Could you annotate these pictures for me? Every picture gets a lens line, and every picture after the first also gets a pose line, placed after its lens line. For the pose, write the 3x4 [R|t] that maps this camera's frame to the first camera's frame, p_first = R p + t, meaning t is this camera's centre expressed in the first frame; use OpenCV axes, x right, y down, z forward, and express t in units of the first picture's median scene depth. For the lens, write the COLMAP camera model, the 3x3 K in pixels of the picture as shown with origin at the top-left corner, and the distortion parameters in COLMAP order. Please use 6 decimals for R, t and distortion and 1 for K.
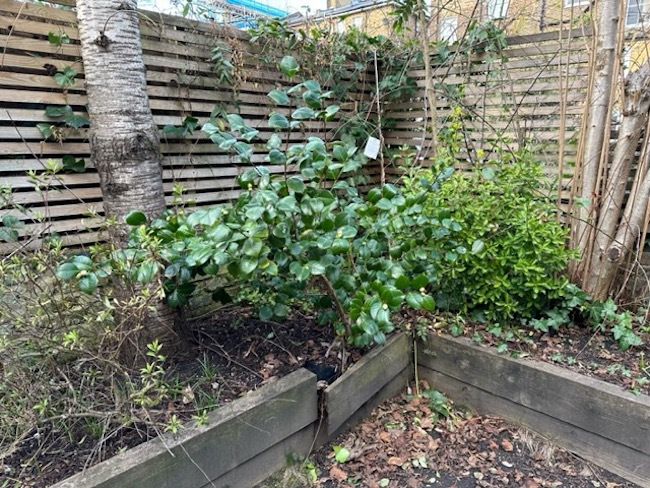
lens RADIAL K [[456.5, 0, 322.5], [0, 456.5, 244.6], [0, 0, 1]] dist [0.045415, -0.056505]
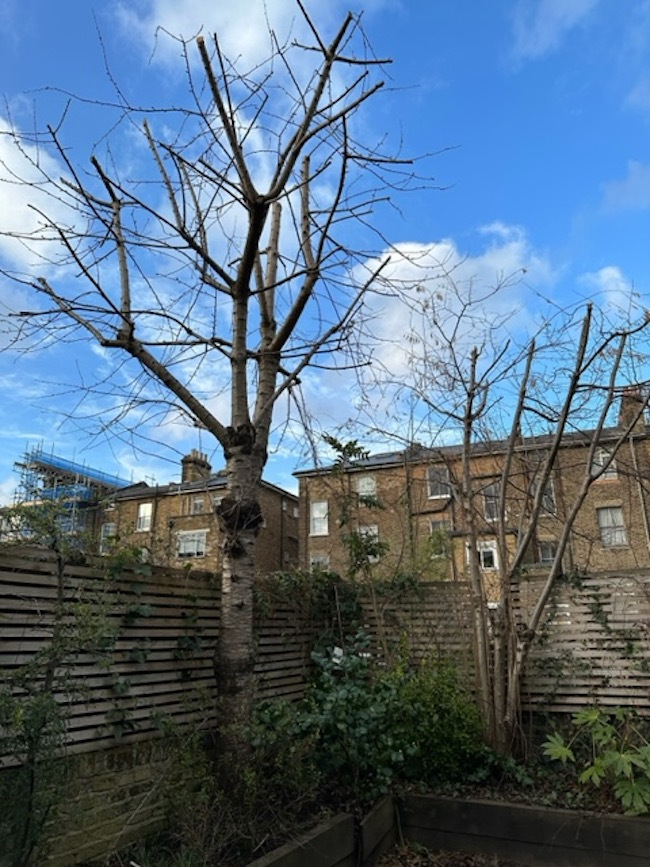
lens RADIAL K [[608.9, 0, 333.0], [0, 608.9, 439.7], [0, 0, 1]] dist [0.045415, -0.056505]
pose [[0.956417, 0.078153, 0.281353, -0.655469], [0.073792, 0.867557, -0.491832, 0.173066], [-0.282528, 0.491158, 0.823979, -1.131265]]
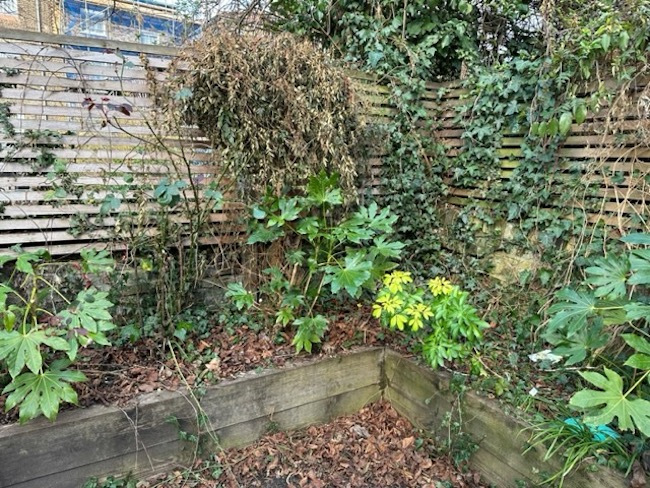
lens RADIAL K [[456.5, 0, 334.6], [0, 456.5, 237.3], [0, 0, 1]] dist [0.045415, -0.056505]
pose [[0.241892, -0.139993, 0.960151, 0.159599], [0.189605, 0.977281, 0.094723, 0.017402], [-0.951598, 0.159136, 0.262939, -0.133227]]
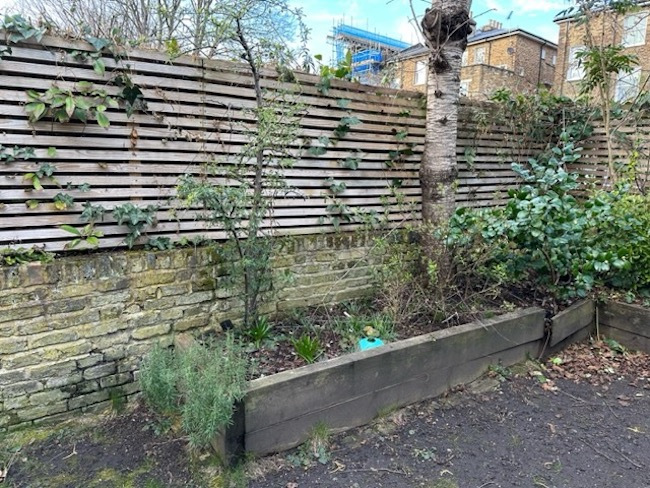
lens RADIAL K [[456.5, 0, 323.7], [0, 456.5, 244.2], [0, 0, 1]] dist [0.045415, -0.056505]
pose [[0.977228, 0.052423, -0.205616, -0.409692], [-0.062263, 0.997189, -0.041681, 0.141843], [0.202853, 0.053535, 0.977745, -0.723170]]
